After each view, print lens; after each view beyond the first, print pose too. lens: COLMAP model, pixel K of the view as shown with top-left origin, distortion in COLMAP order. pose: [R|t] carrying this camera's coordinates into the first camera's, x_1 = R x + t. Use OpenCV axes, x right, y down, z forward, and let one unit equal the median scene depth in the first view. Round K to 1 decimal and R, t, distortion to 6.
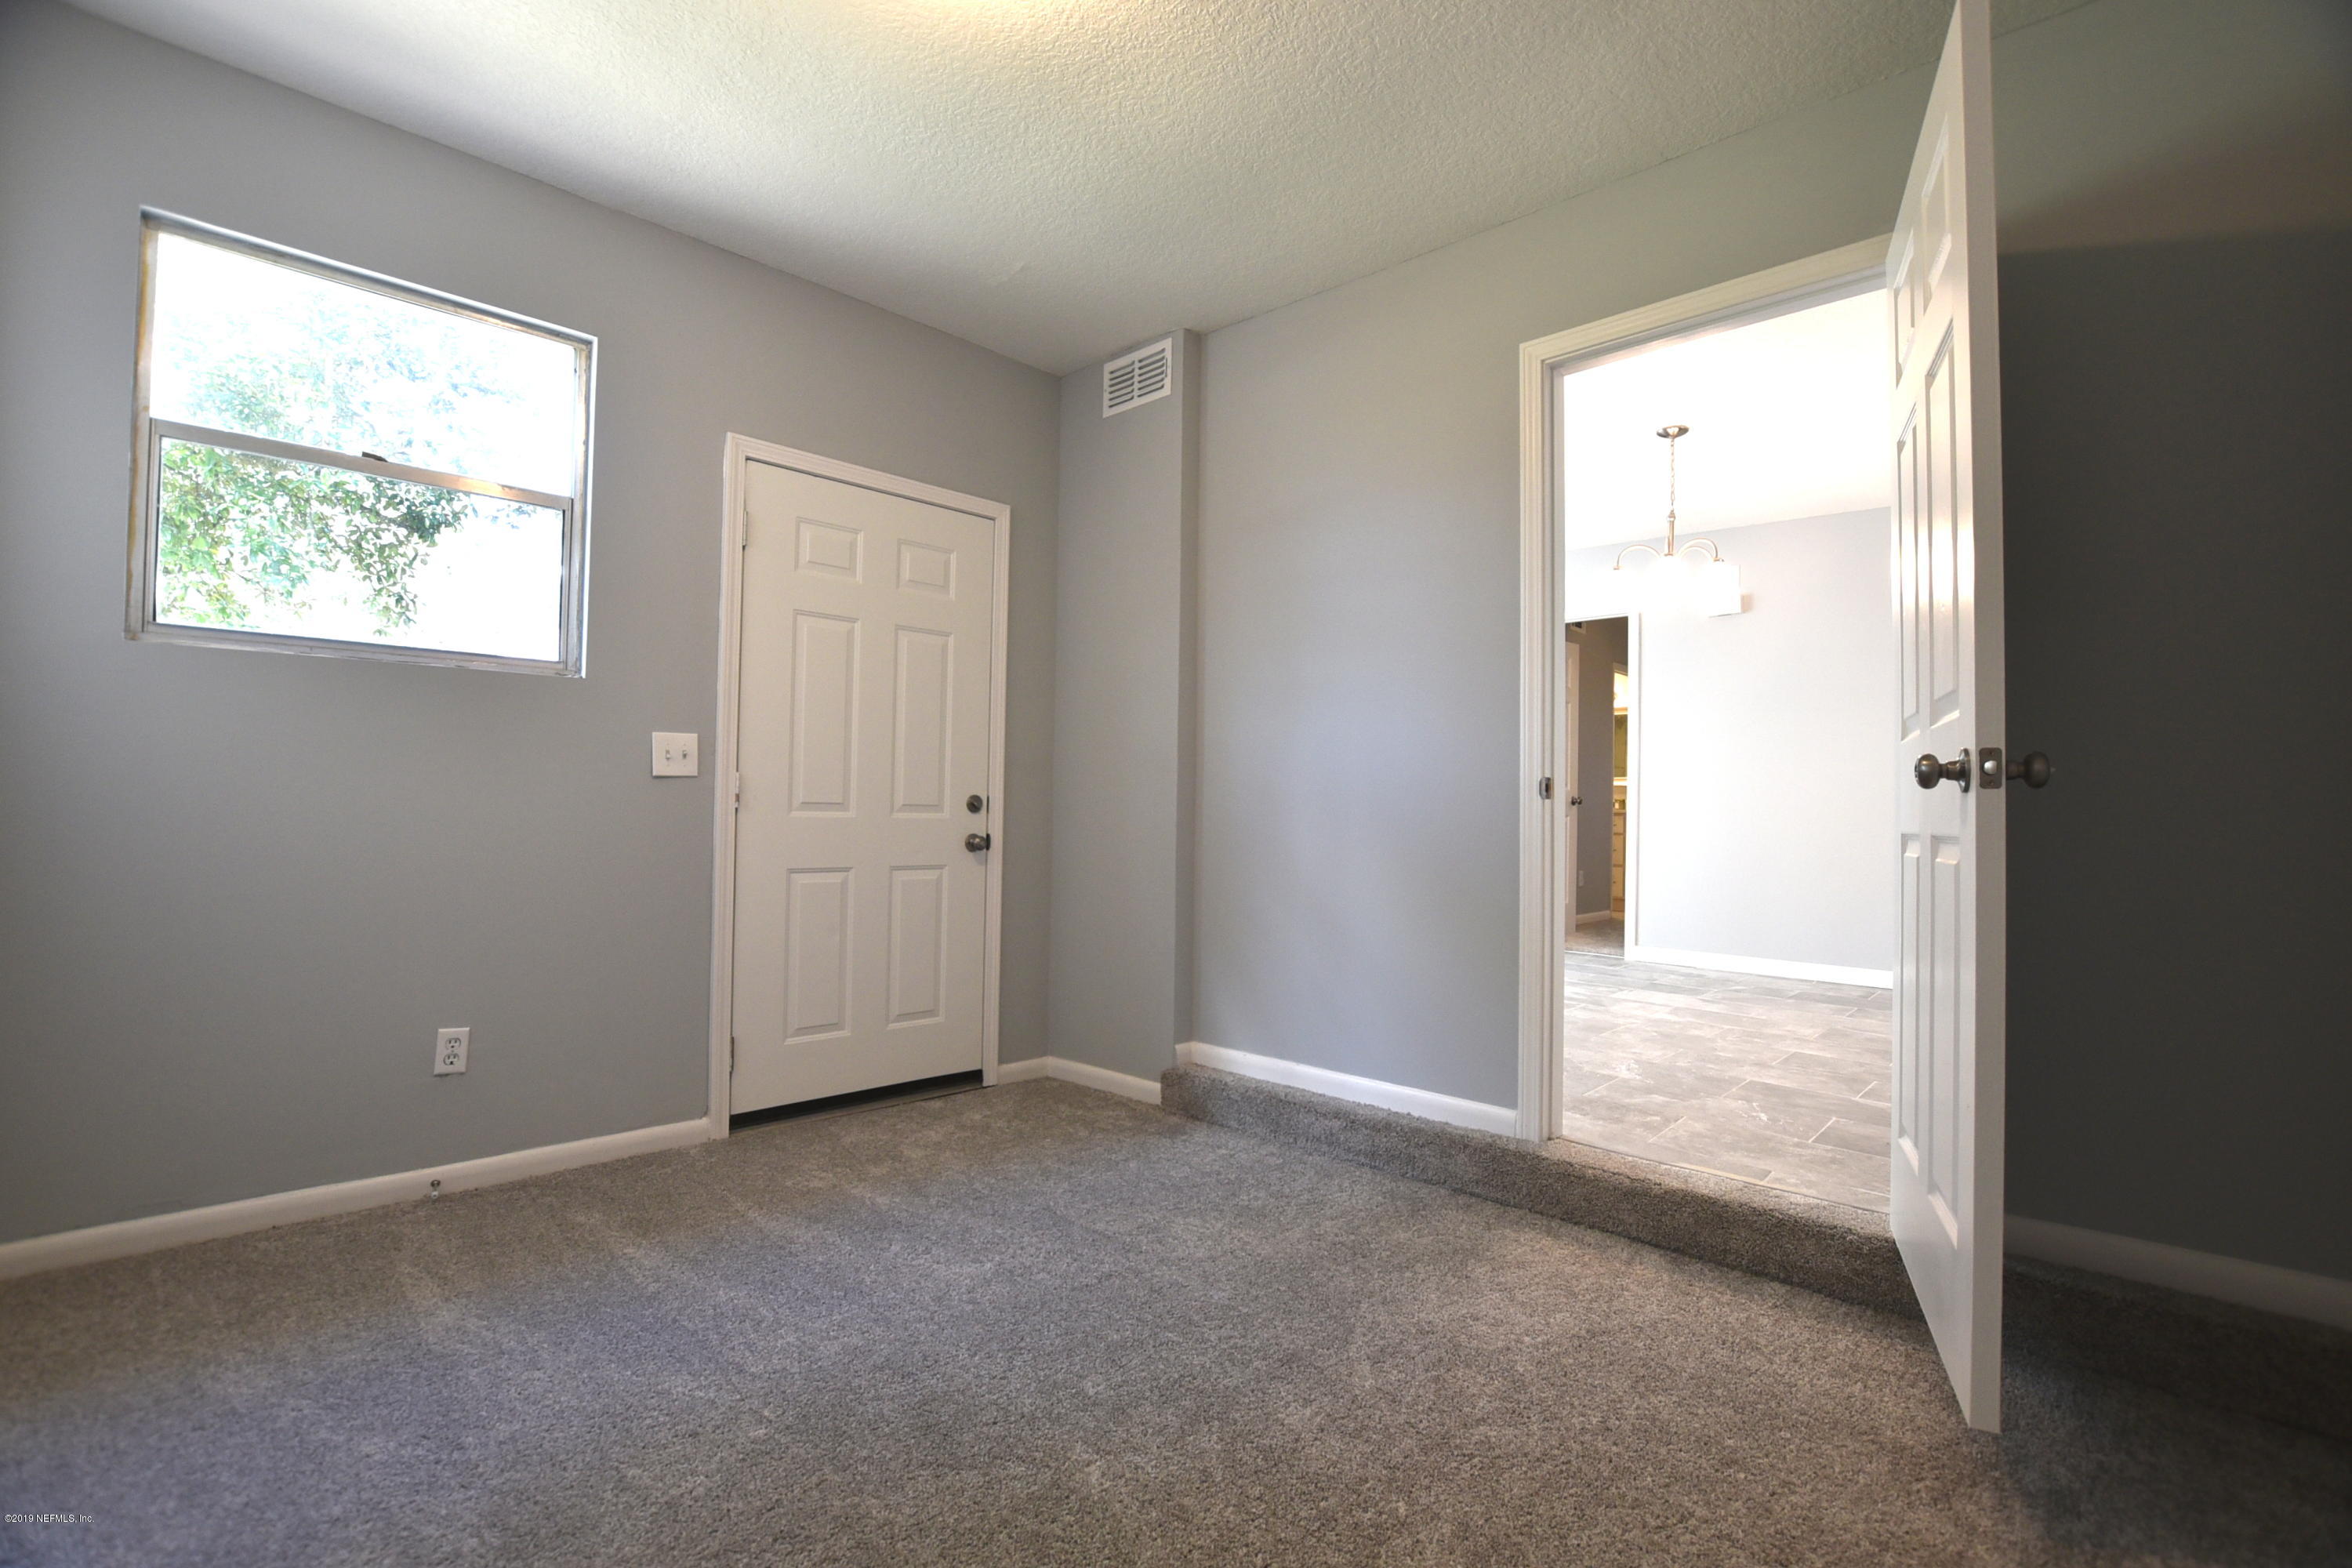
lens RADIAL K [[1036.8, 0, 1170.5], [0, 1036.8, 780.2], [0, 0, 1]] dist [-0.035331, 0.006208]
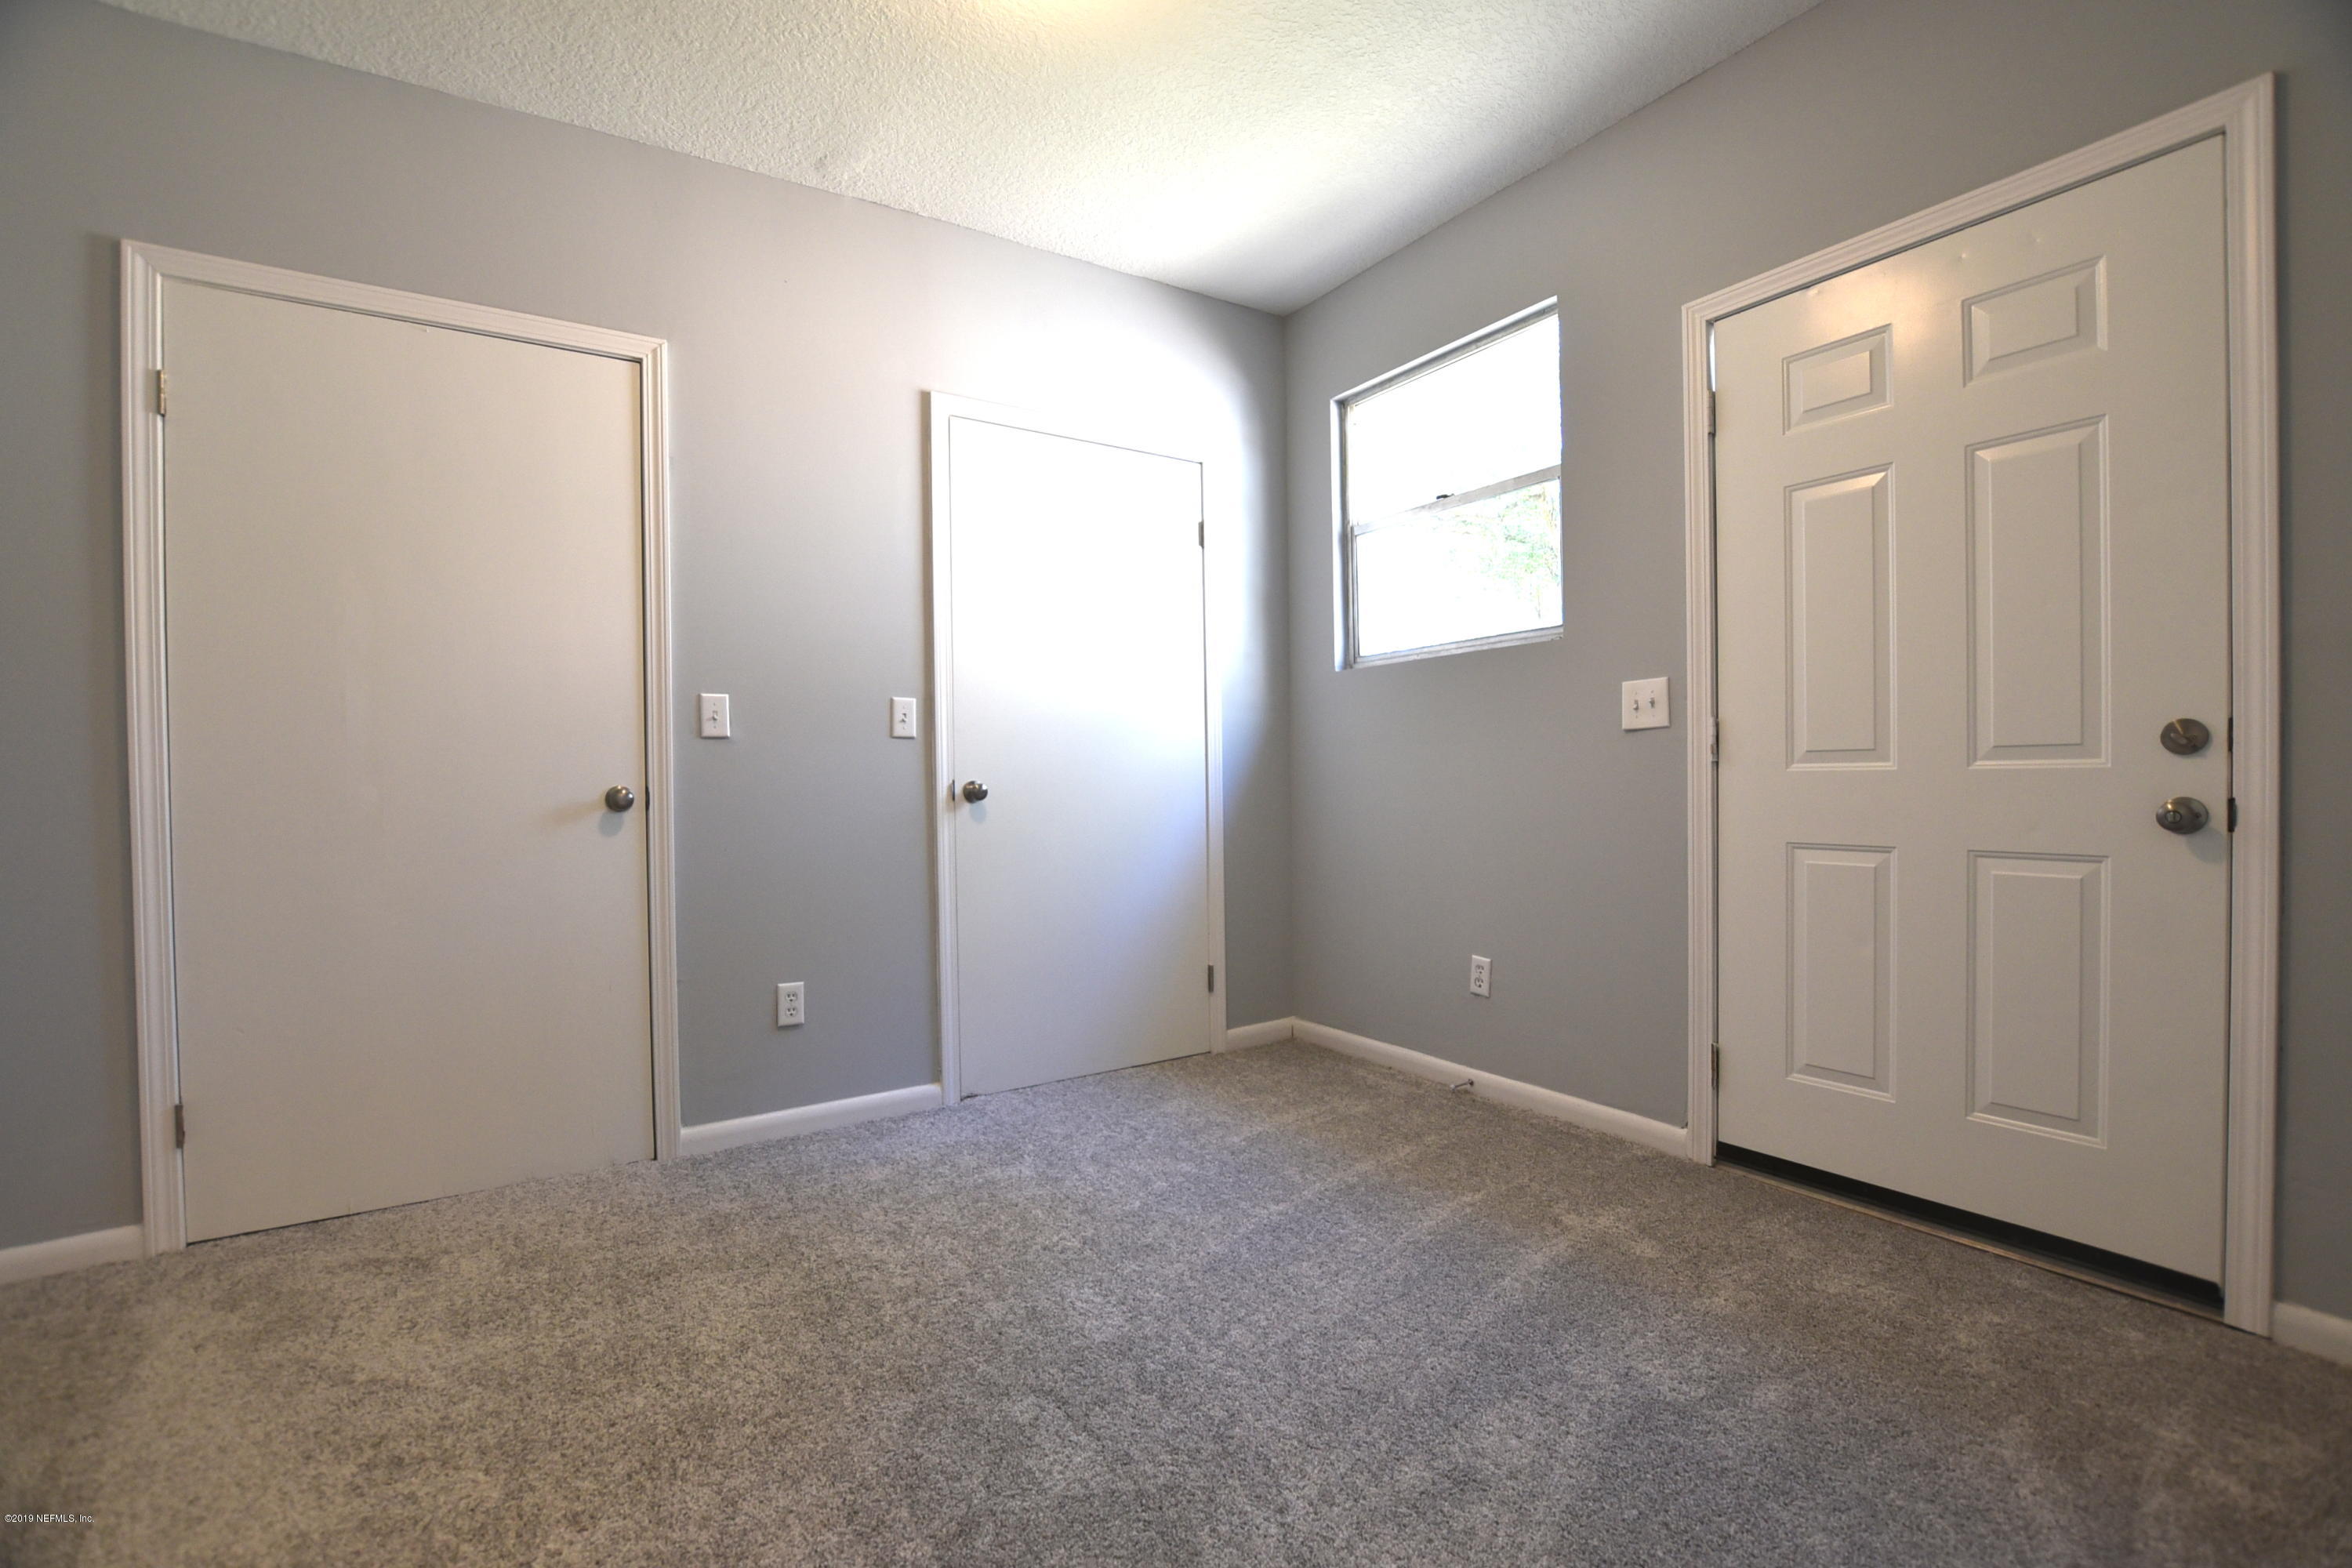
lens RADIAL K [[1036.8, 0, 1173.4], [0, 1036.8, 792.8], [0, 0, 1]] dist [-0.035331, 0.006208]
pose [[-0.198161, -0.002574, -0.980166, 0.450532], [0.034980, 0.999341, -0.009696, 0.044719], [0.979545, -0.036207, -0.197941, 0.750705]]
